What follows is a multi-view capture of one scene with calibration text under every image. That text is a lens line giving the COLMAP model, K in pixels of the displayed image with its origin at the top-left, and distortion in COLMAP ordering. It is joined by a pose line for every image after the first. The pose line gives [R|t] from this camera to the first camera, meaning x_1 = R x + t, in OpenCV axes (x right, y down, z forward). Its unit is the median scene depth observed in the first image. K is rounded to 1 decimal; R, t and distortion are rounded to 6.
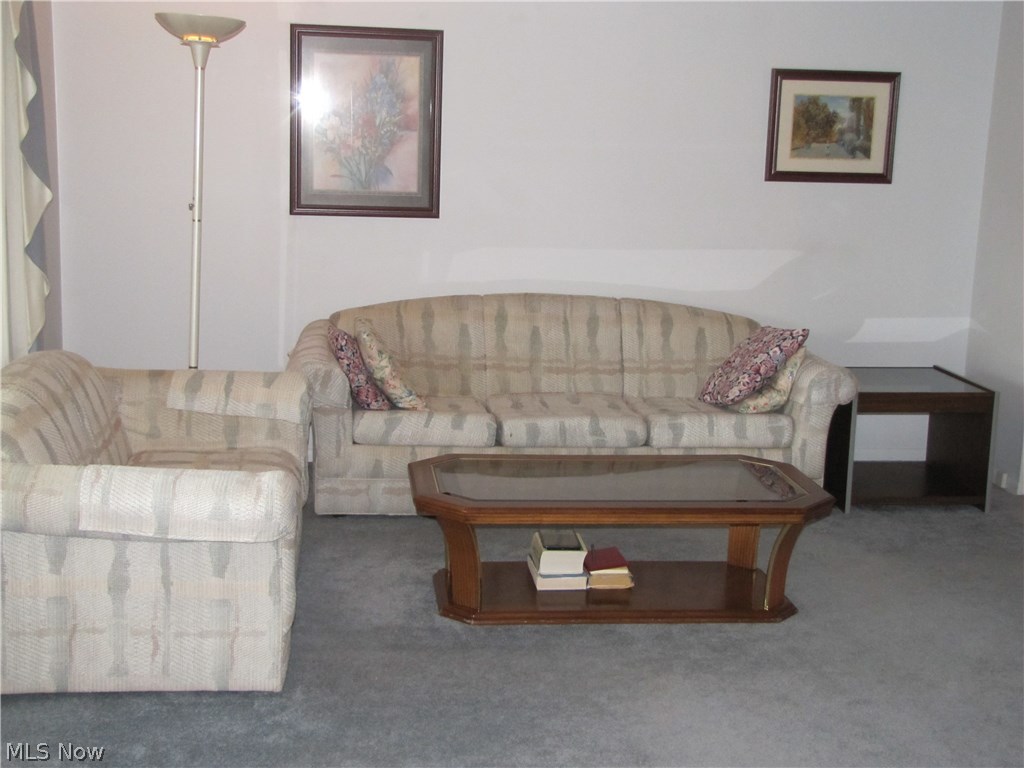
lens RADIAL K [[1399.1, 0, 511.9], [0, 1399.1, 379.6], [0, 0, 1]] dist [0.090341, 0.000000]
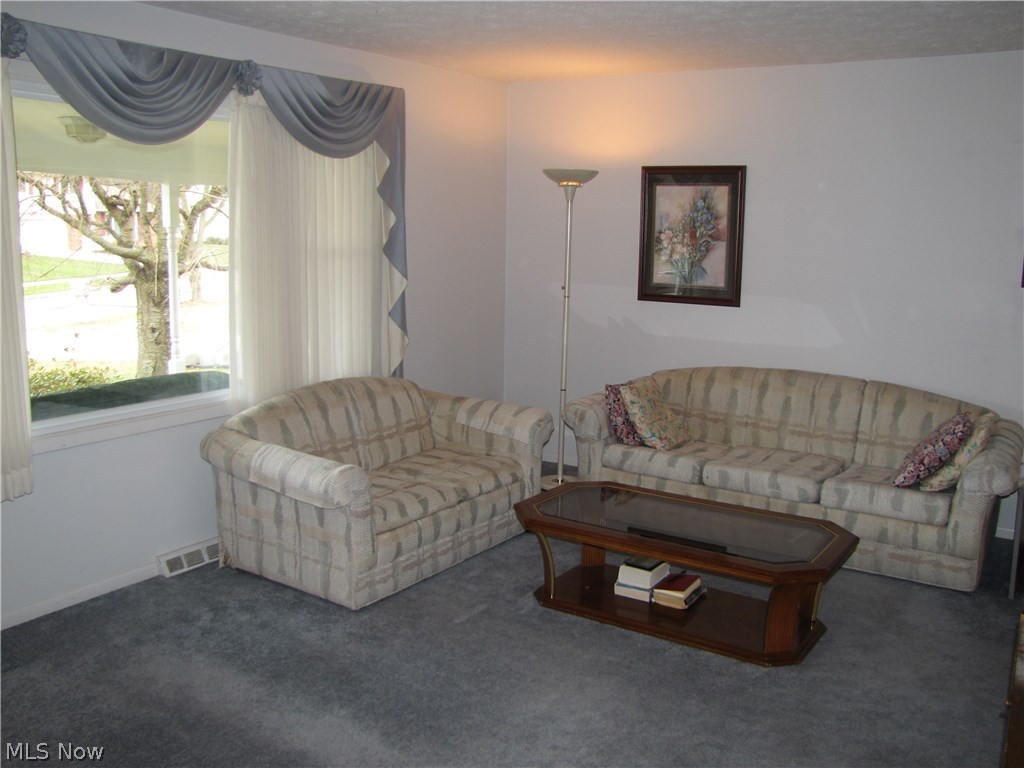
lens RADIAL K [[960.0, 0, 511.4], [0, 960.0, 386.3], [0, 0, 1]] dist [-0.074604, 0.000000]
pose [[0.760795, 0.092566, -0.642357, 0.405174], [-0.109961, 0.993851, 0.012981, -0.033479], [0.639609, 0.060758, 0.766296, 0.207095]]
